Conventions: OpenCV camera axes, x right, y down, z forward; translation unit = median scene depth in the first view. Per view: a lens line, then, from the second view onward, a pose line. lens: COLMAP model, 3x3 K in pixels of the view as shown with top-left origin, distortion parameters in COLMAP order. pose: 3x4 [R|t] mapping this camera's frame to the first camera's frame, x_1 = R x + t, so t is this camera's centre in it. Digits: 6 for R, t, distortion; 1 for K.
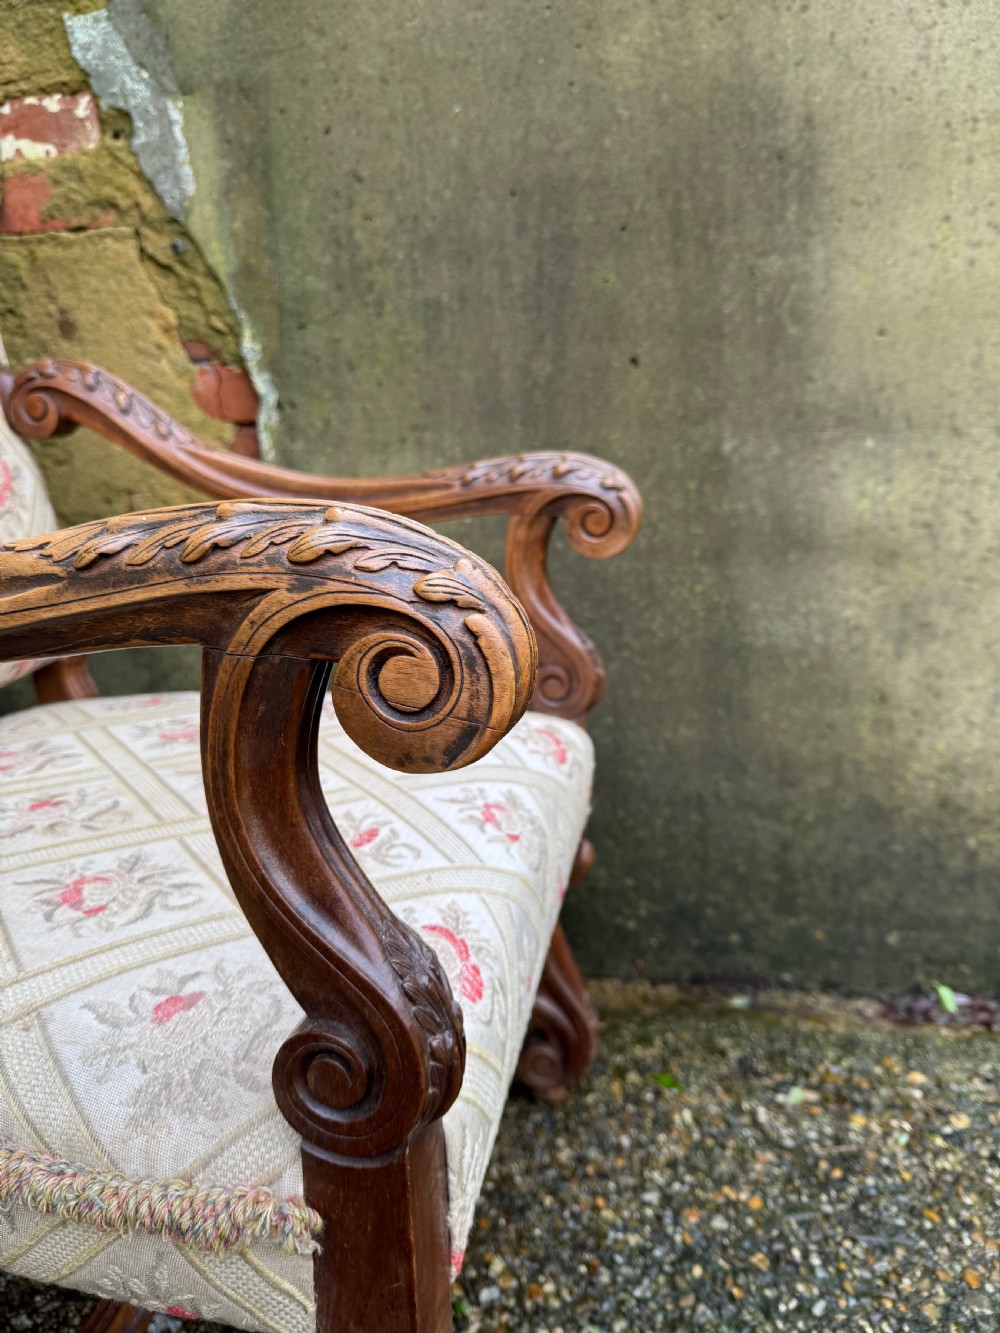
lens RADIAL K [[966.4, 0, 510.1], [0, 966.4, 670.6], [0, 0, 1]] dist [-0.012156, -0.012092]
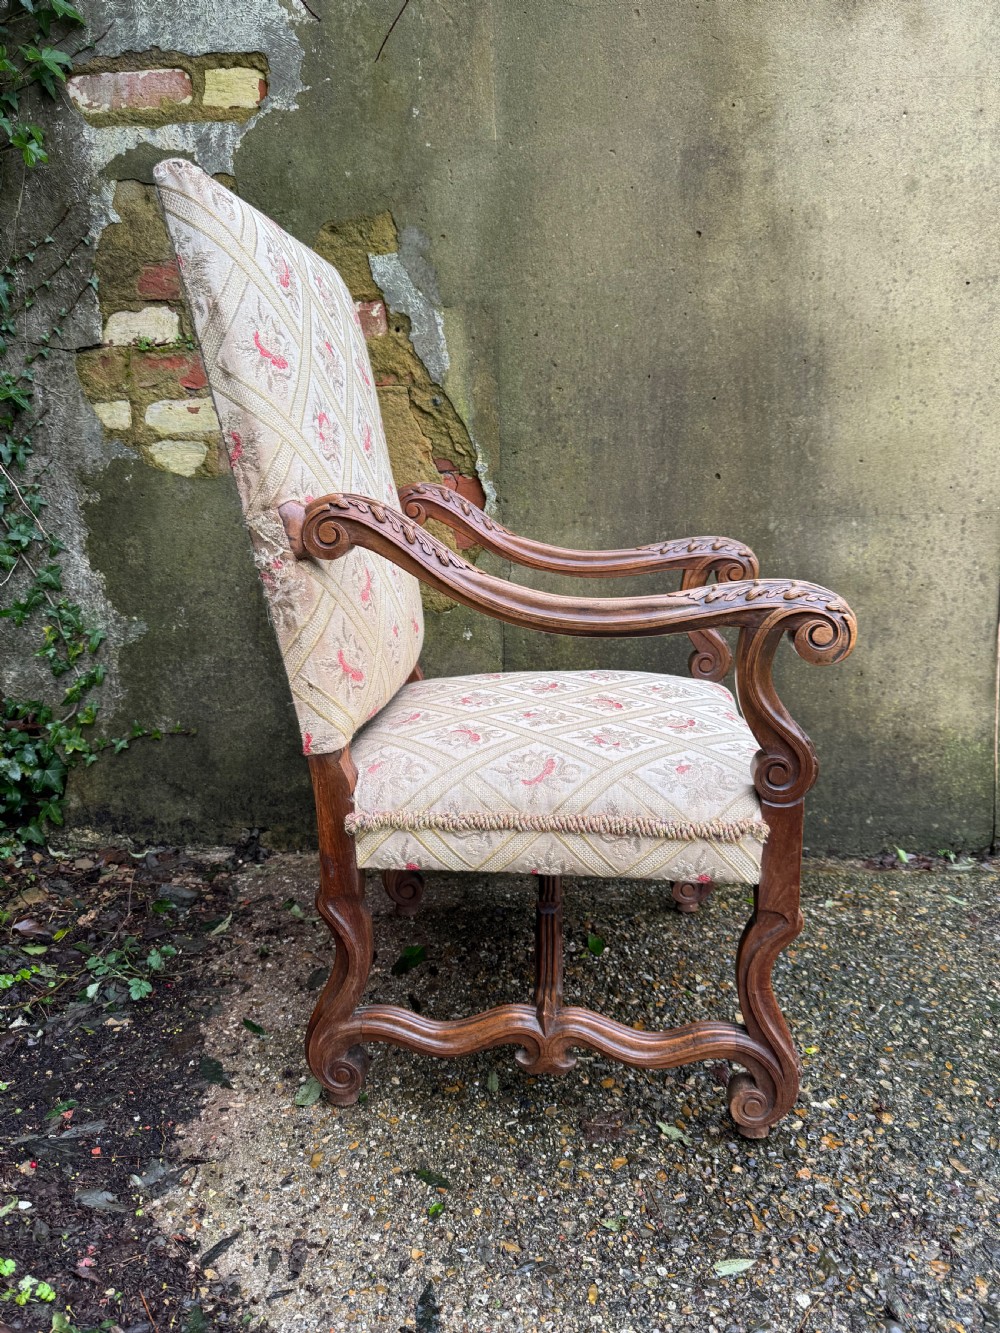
lens RADIAL K [[958.2, 0, 494.4], [0, 958.2, 676.5], [0, 0, 1]] dist [0.003758, -0.015554]
pose [[0.992796, -0.020686, 0.118021, -0.474060], [0.023438, 0.999484, -0.021982, 0.058583], [-0.117505, 0.024590, 0.992768, -0.616999]]
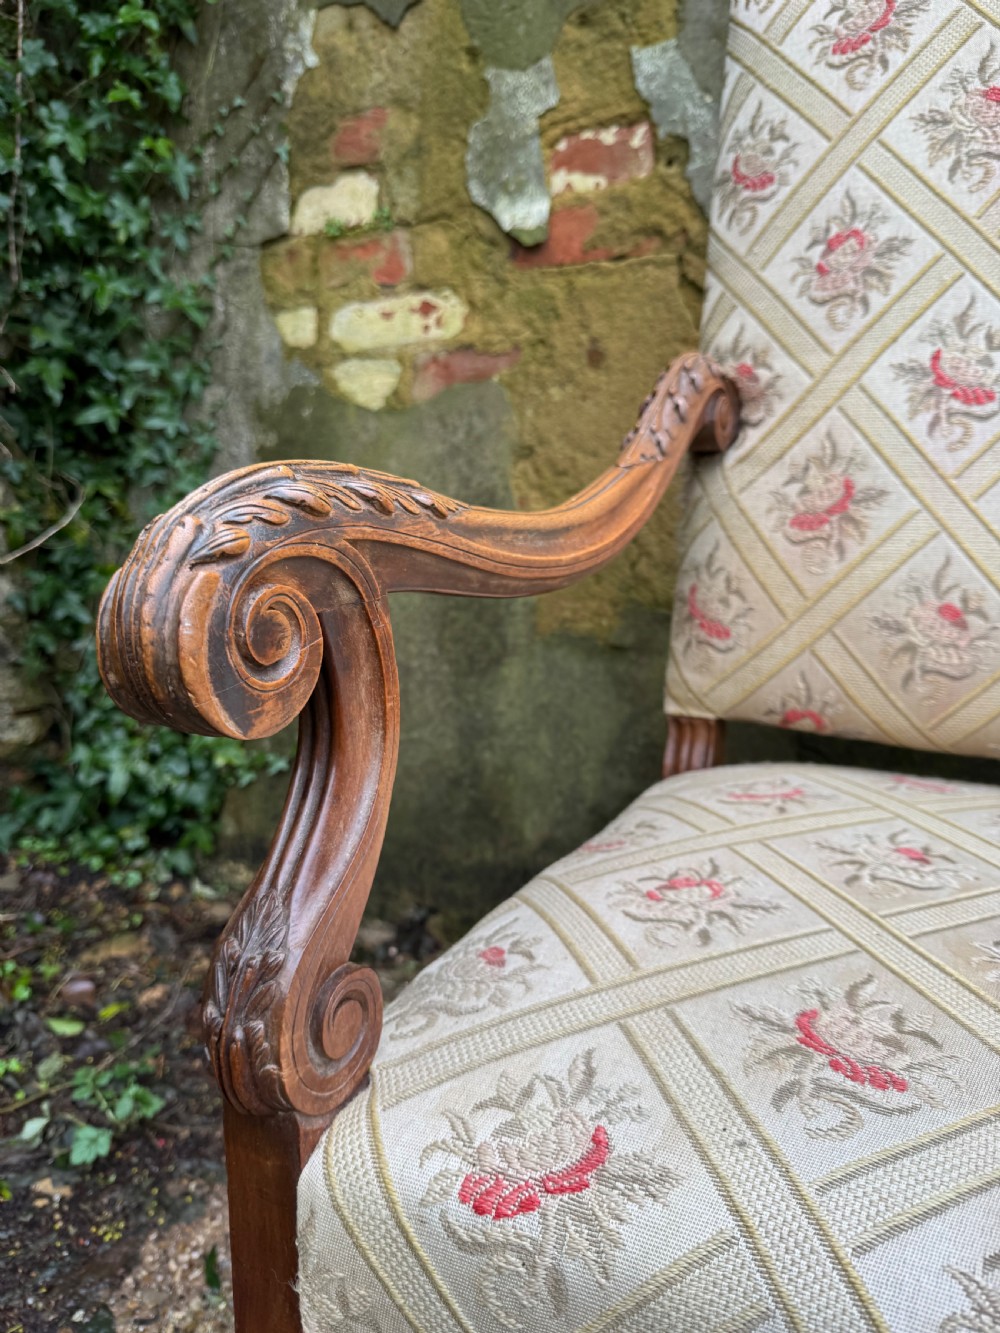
lens RADIAL K [[966.4, 0, 511.2], [0, 966.4, 674.5], [0, 0, 1]] dist [-0.012156, -0.012092]
pose [[0.944670, 0.081243, -0.317803, -0.215521], [-0.099491, 0.994169, -0.041587, 0.027388], [0.312571, 0.070904, 0.947244, 0.044441]]
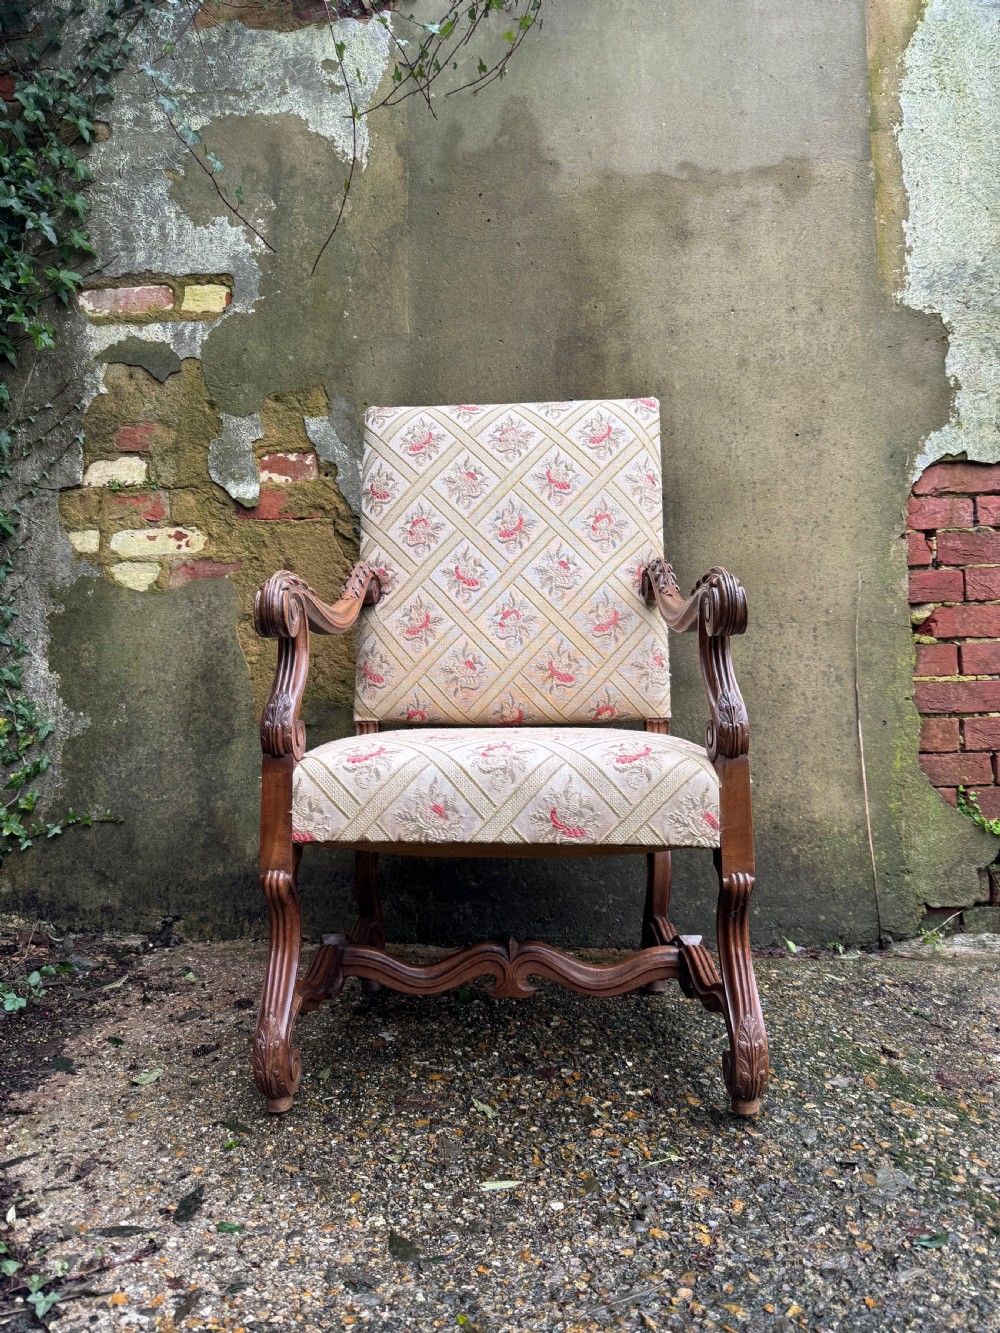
lens RADIAL K [[958.2, 0, 502.9], [0, 958.2, 670.5], [0, 0, 1]] dist [0.003758, -0.015554]
pose [[0.995627, 0.017528, 0.091758, -0.237330], [0.010834, 0.953949, -0.299773, 0.416152], [-0.092787, 0.299456, 0.949588, -0.774959]]
